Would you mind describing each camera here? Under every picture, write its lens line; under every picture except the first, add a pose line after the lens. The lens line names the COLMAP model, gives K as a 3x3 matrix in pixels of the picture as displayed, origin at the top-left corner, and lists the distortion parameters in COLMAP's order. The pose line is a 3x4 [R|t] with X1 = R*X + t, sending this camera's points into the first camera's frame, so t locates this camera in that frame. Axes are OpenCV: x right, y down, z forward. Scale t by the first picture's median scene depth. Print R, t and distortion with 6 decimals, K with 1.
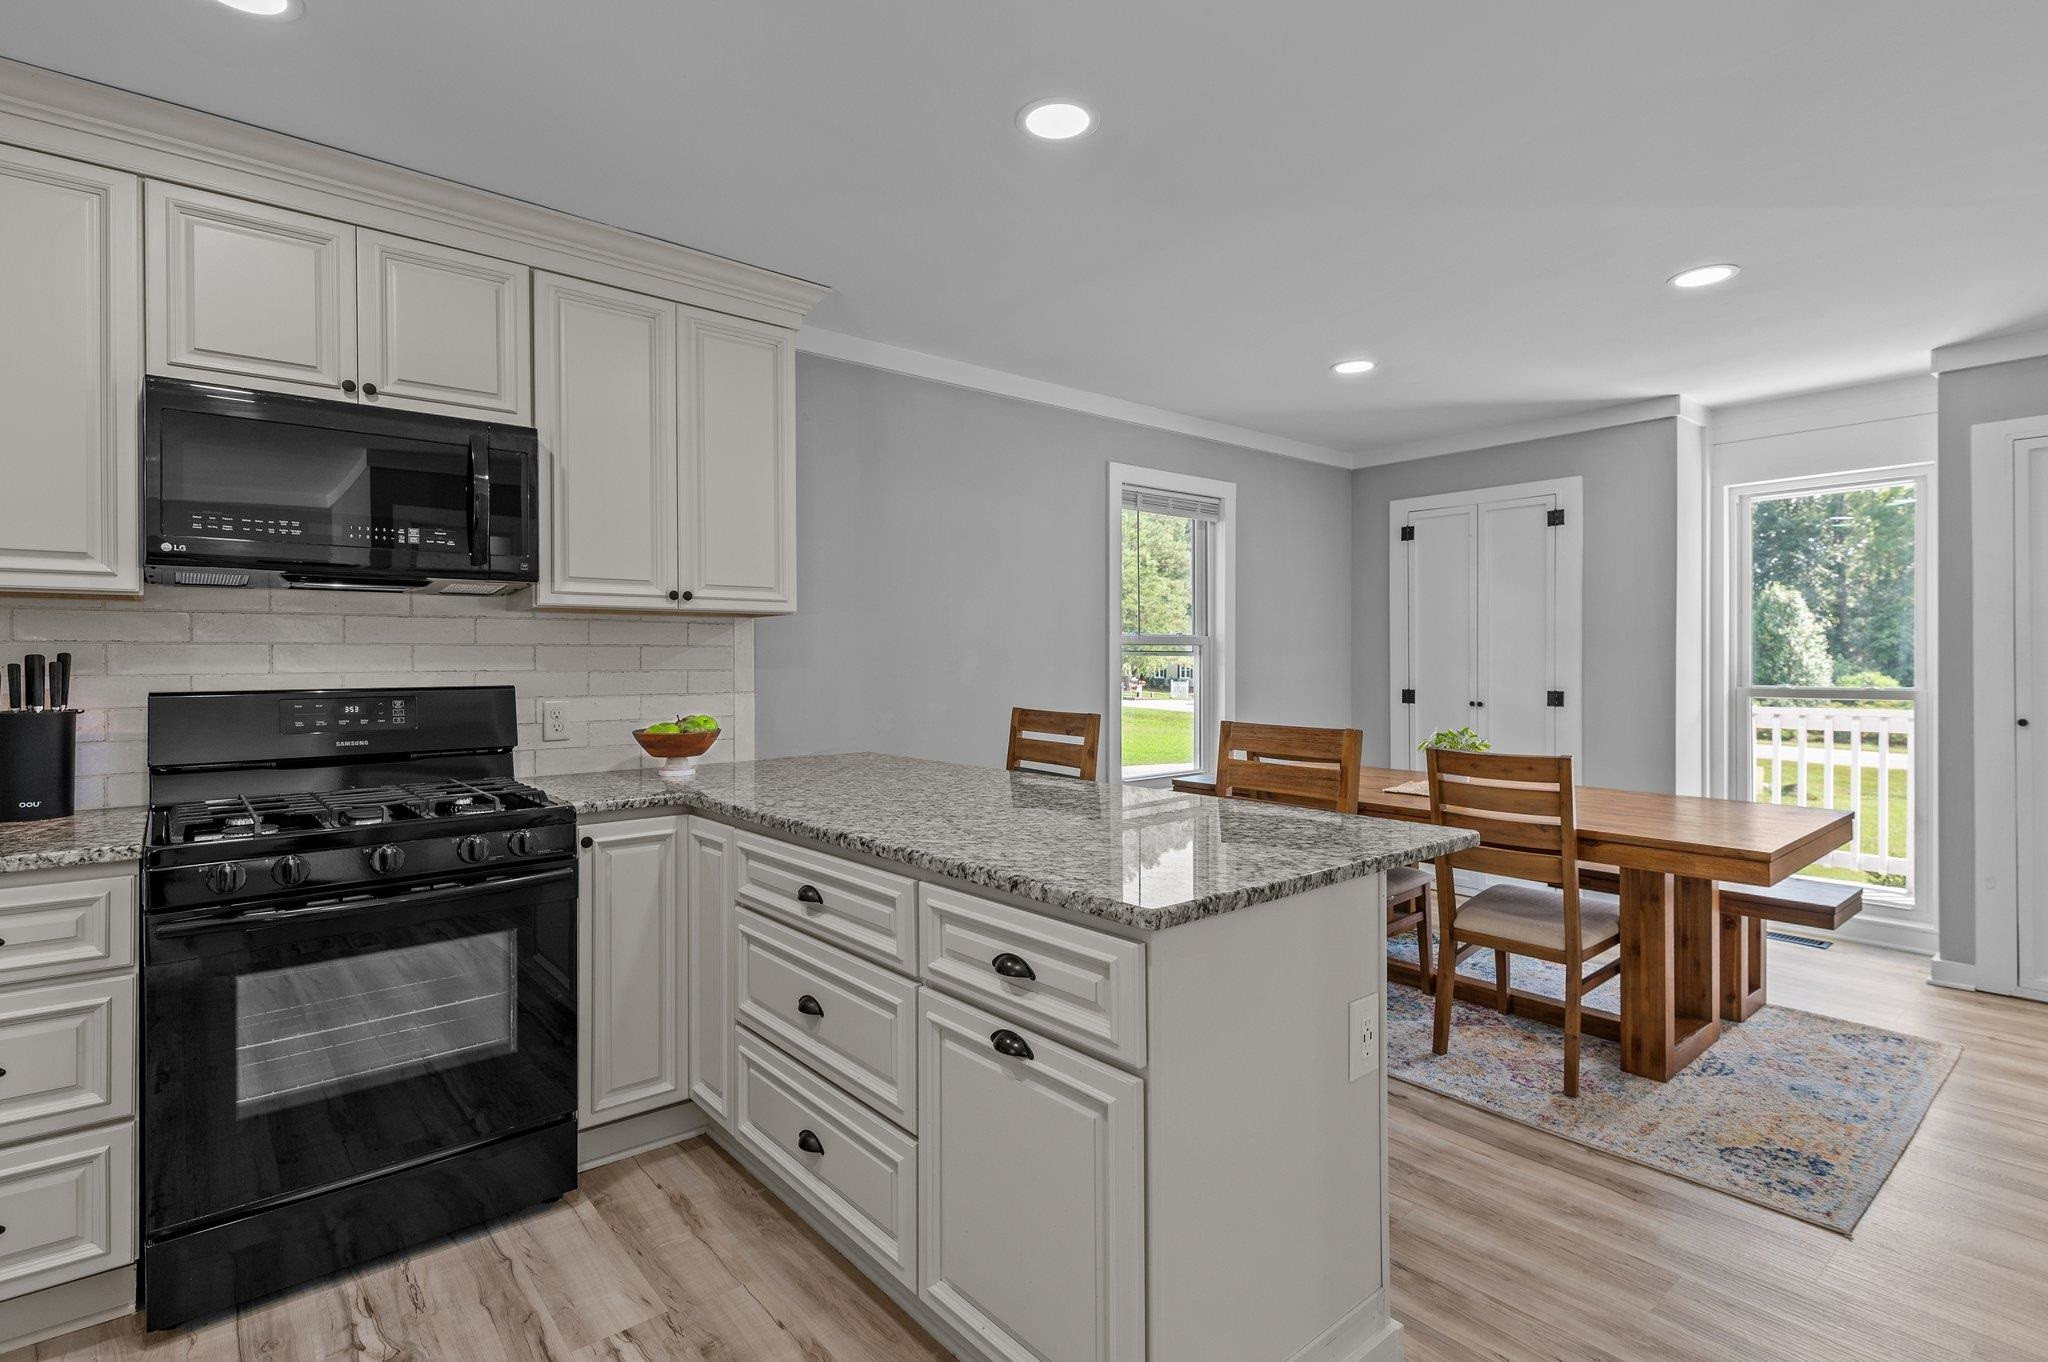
lens RADIAL K [[987.9, 0, 1016.9], [0, 987.9, 659.0], [0, 0, 1]] dist [0.023450, -0.012395]
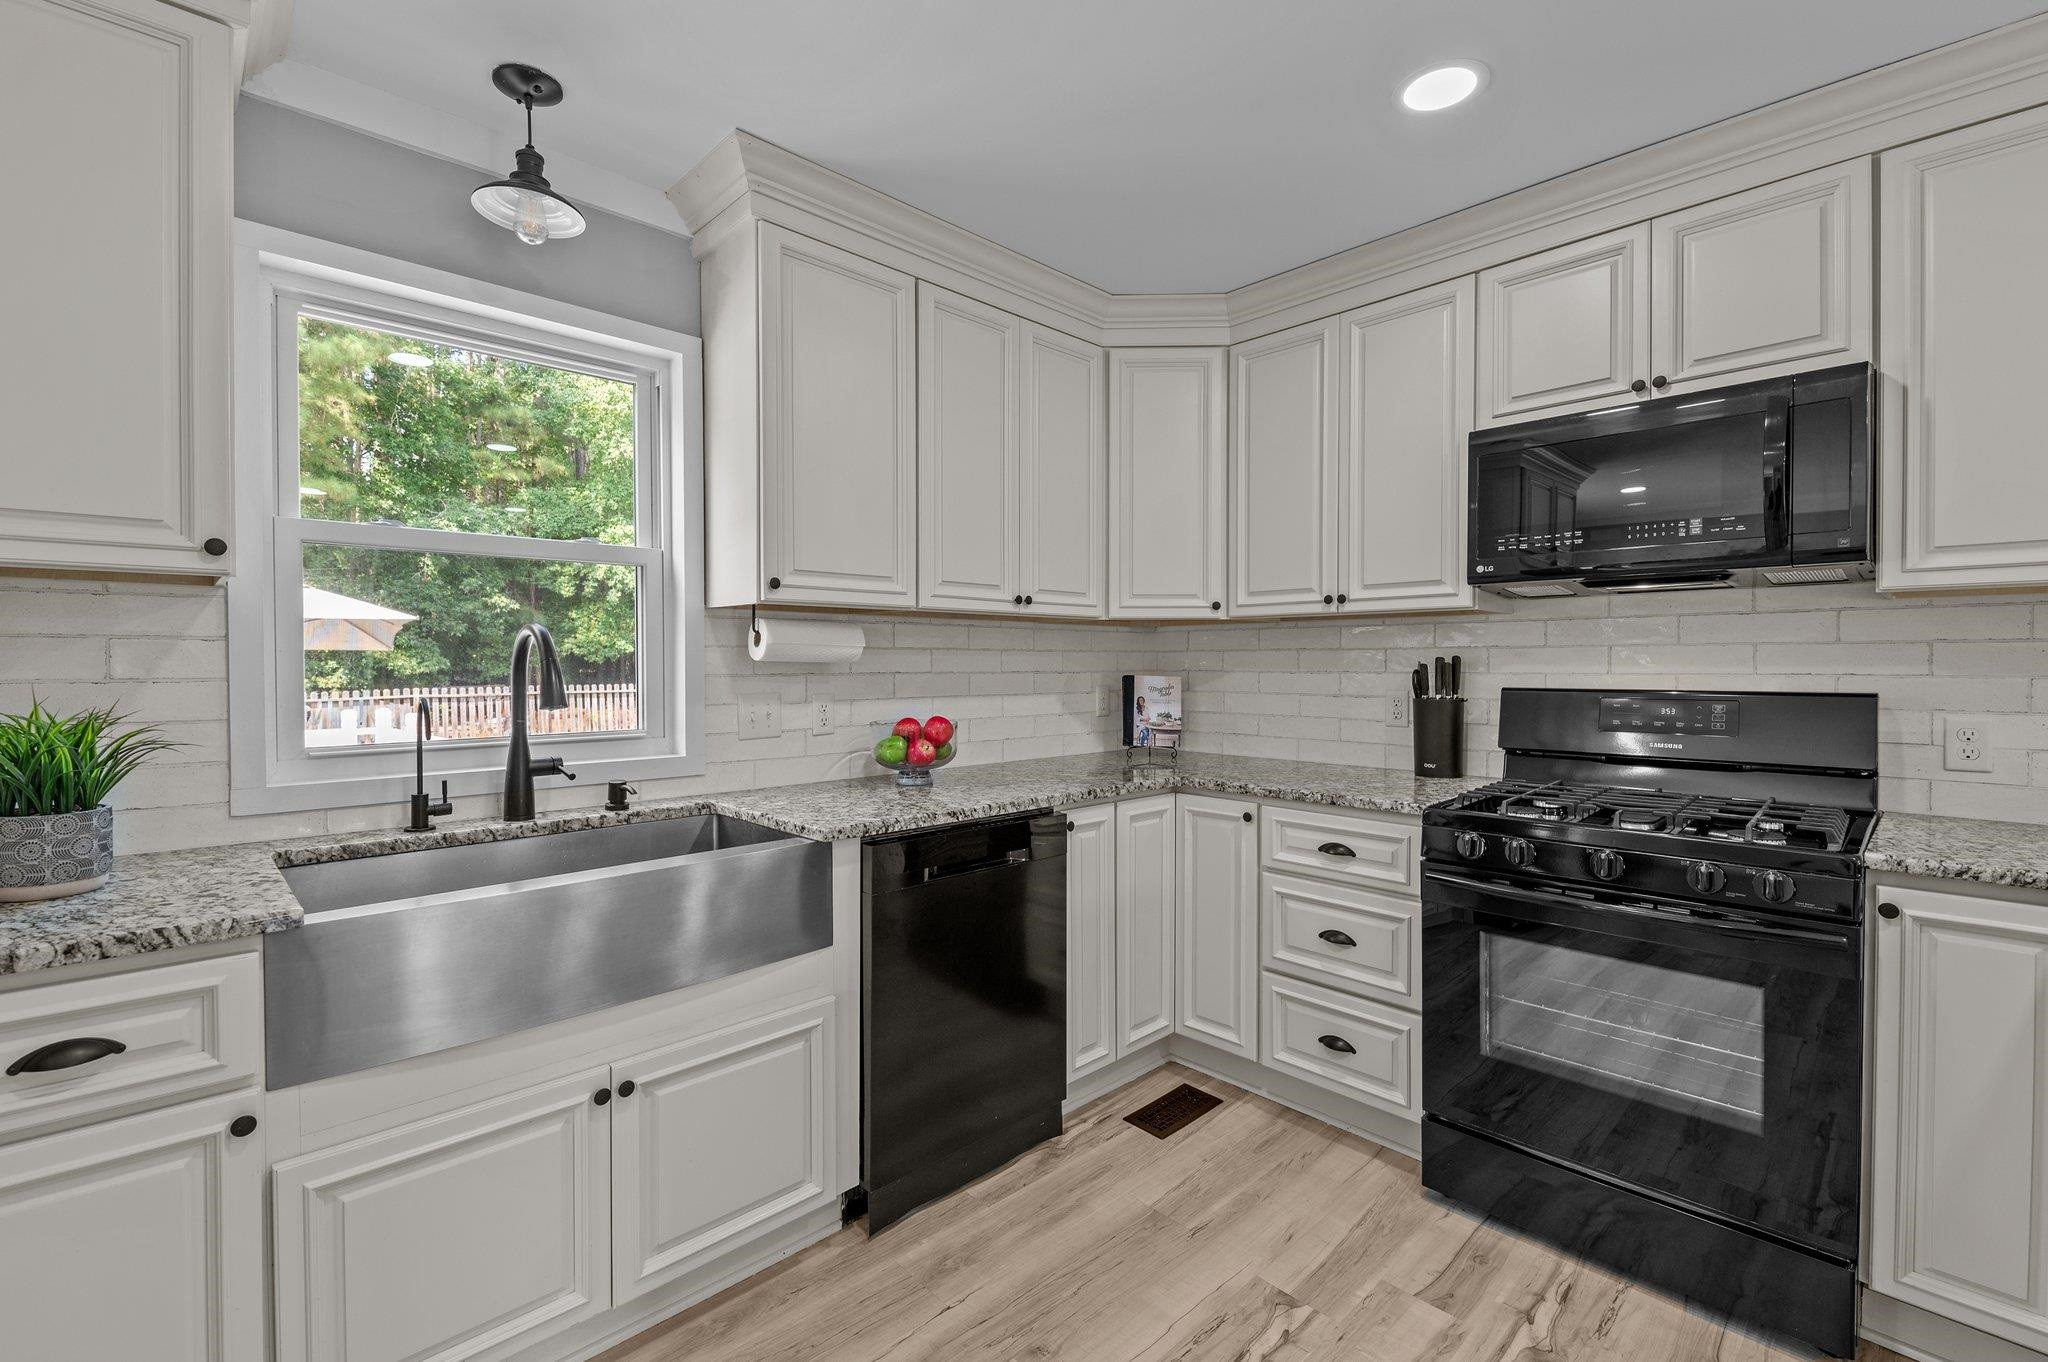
lens RADIAL K [[887.0, 0, 1017.5], [0, 887.0, 669.1], [0, 0, 1]] dist [0.018883, -0.014370]
pose [[0.054253, 0.011132, -0.998465, 0.194791], [0.001554, 0.999936, 0.011233, -0.002063], [0.998526, -0.002161, 0.054233, 0.340198]]
